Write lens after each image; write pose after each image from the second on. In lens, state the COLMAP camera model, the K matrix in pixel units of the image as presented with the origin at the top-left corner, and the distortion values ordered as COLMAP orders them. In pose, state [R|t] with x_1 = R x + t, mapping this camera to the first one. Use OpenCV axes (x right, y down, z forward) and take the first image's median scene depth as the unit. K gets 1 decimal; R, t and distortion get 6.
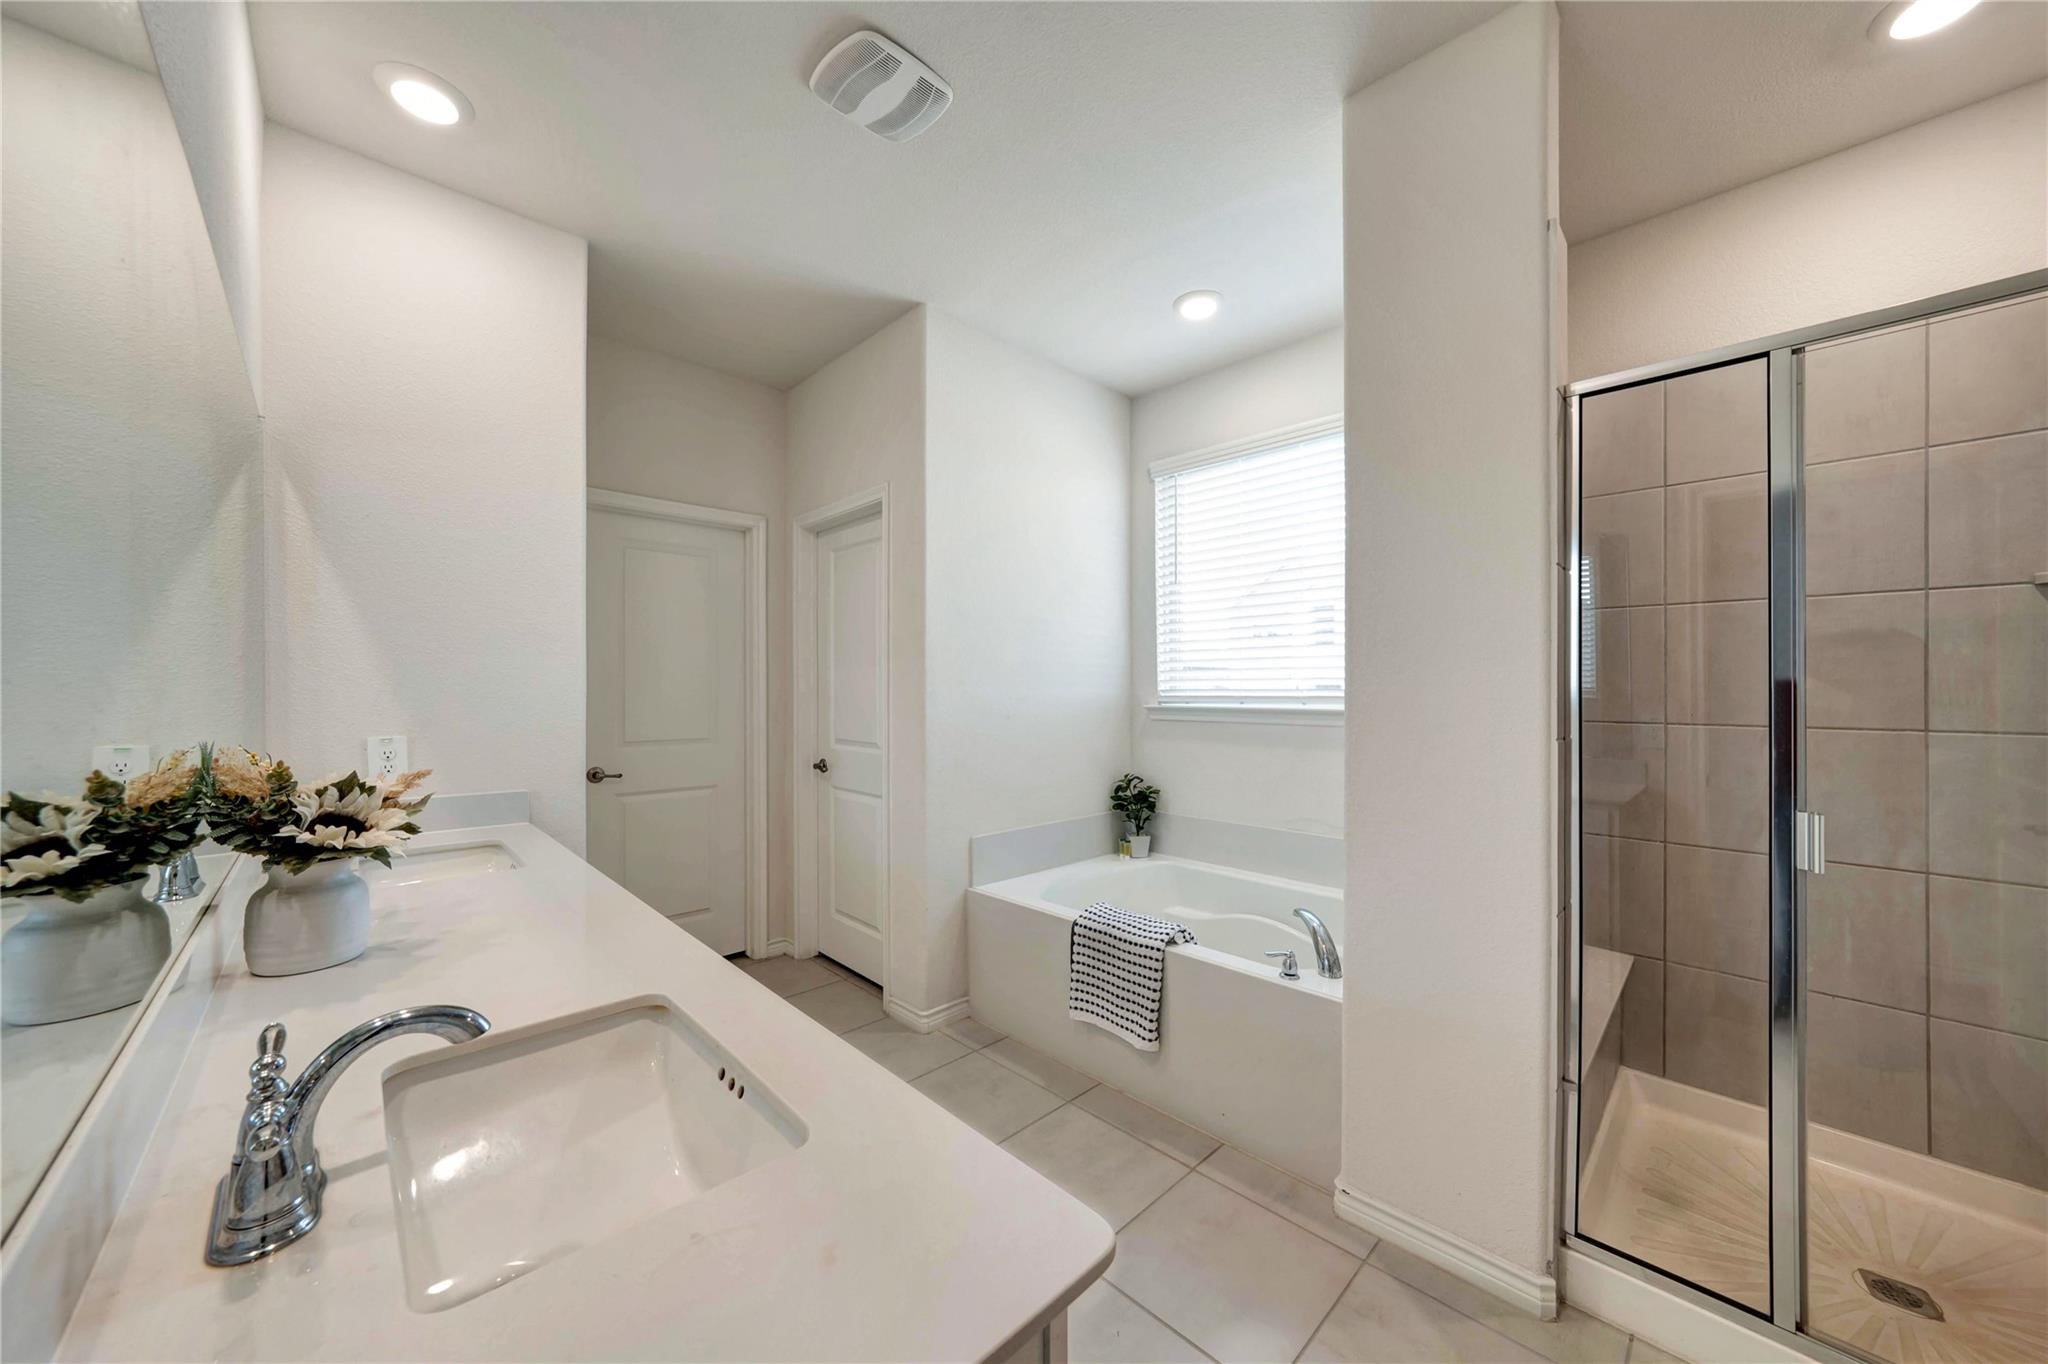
lens RADIAL K [[720.9, 0, 1041.9], [0, 720.9, 681.3], [0, 0, 1]] dist [-0.020986, 0.002784]
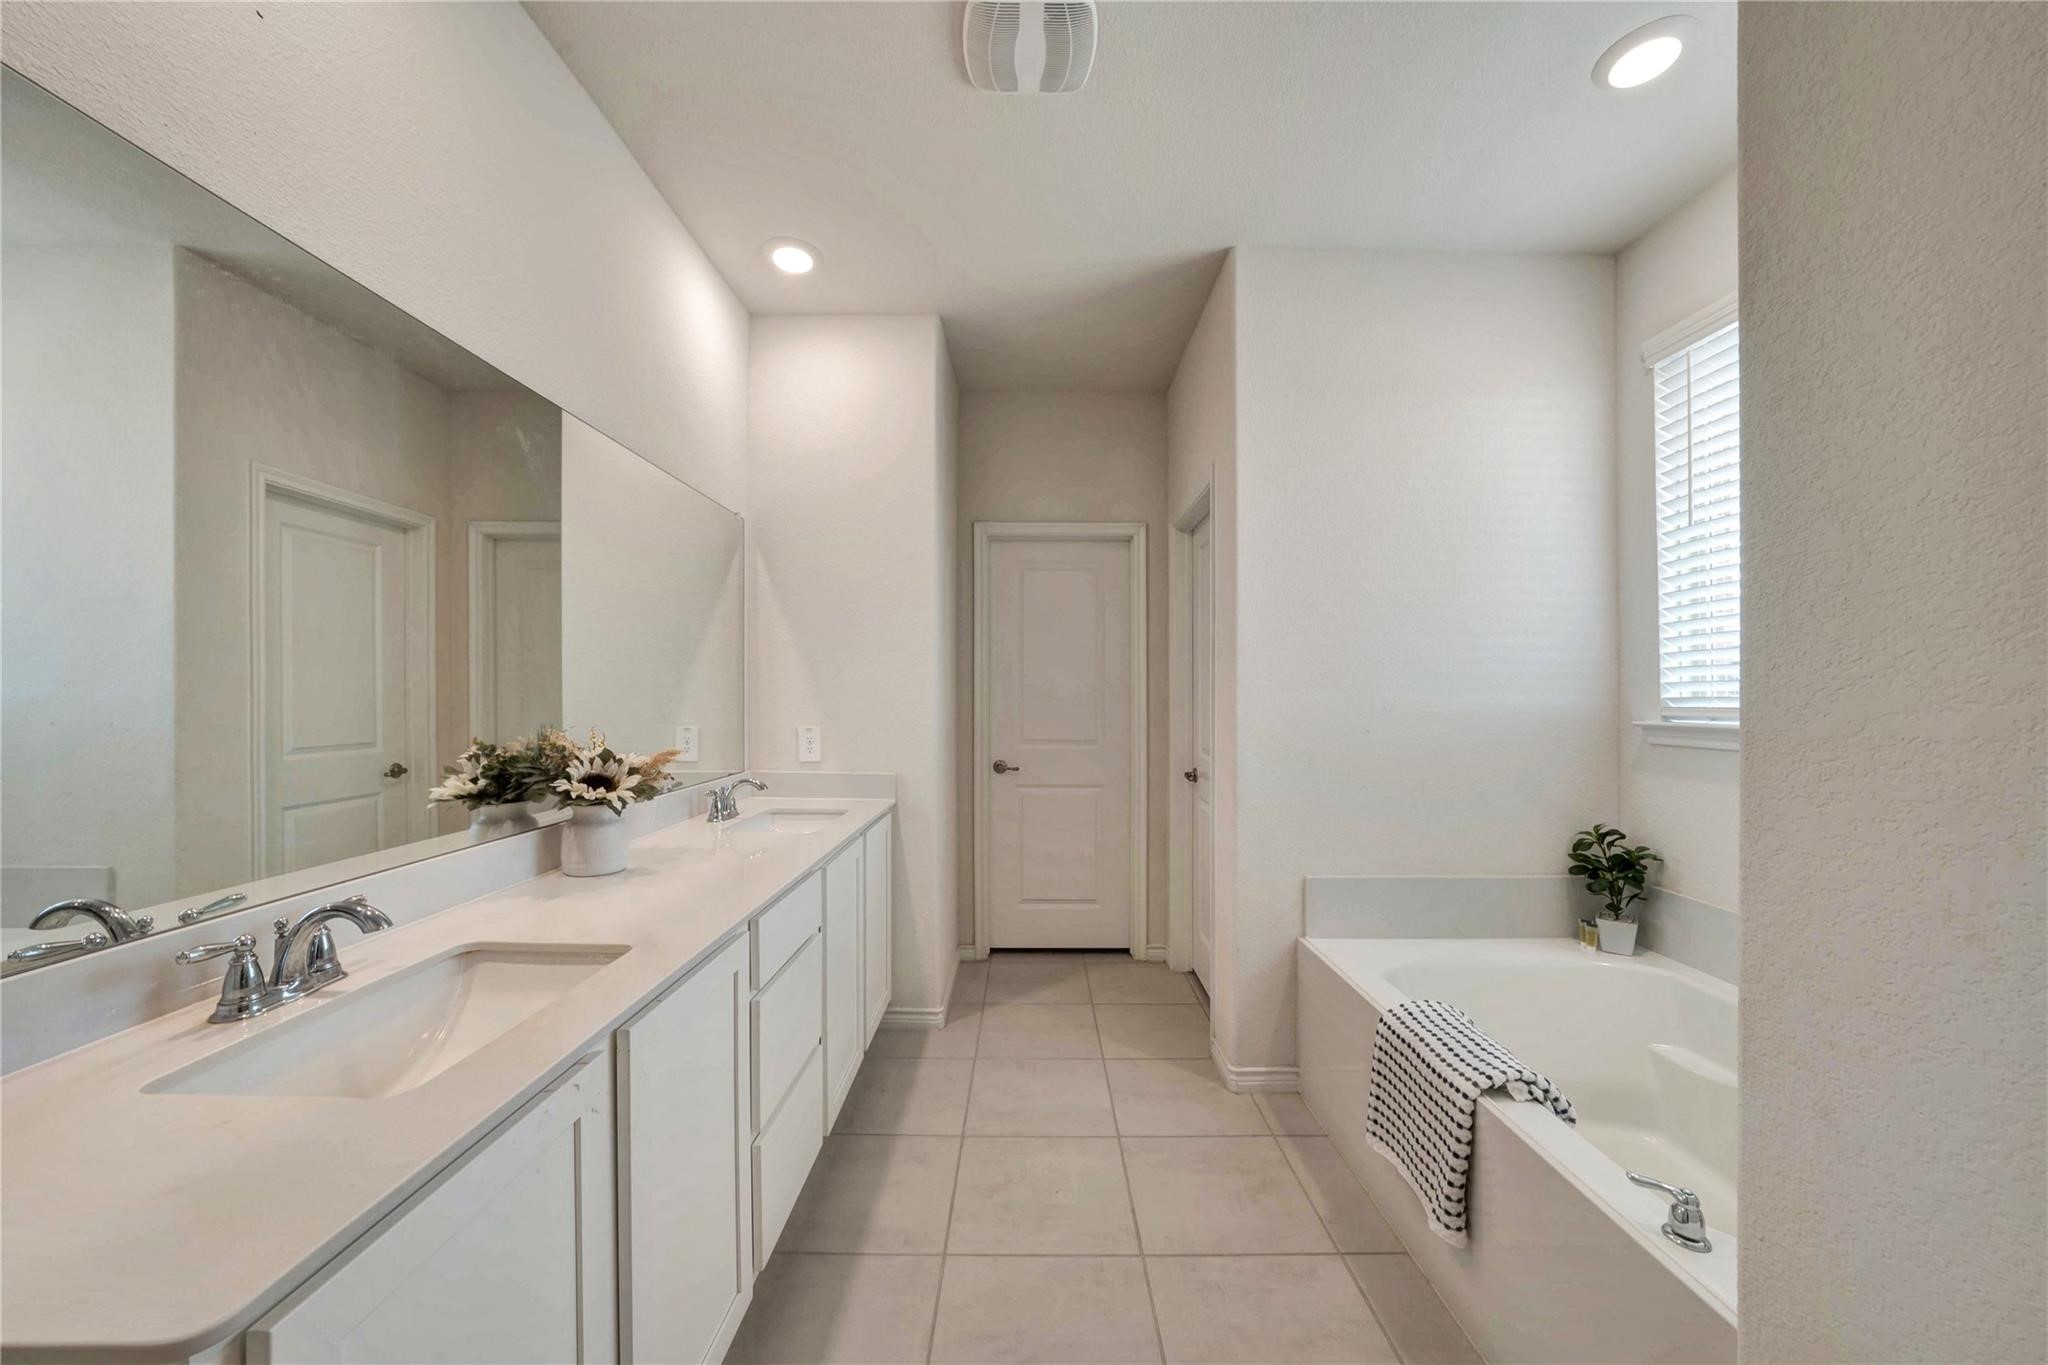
lens RADIAL K [[720.9, 0, 1029.7], [0, 720.9, 694.8], [0, 0, 1]] dist [-0.020986, 0.002784]
pose [[0.710638, 0.003450, -0.703549, 0.255341], [0.003356, 0.999960, 0.008294, 0.002821], [0.703549, -0.008255, 0.710598, 0.203801]]
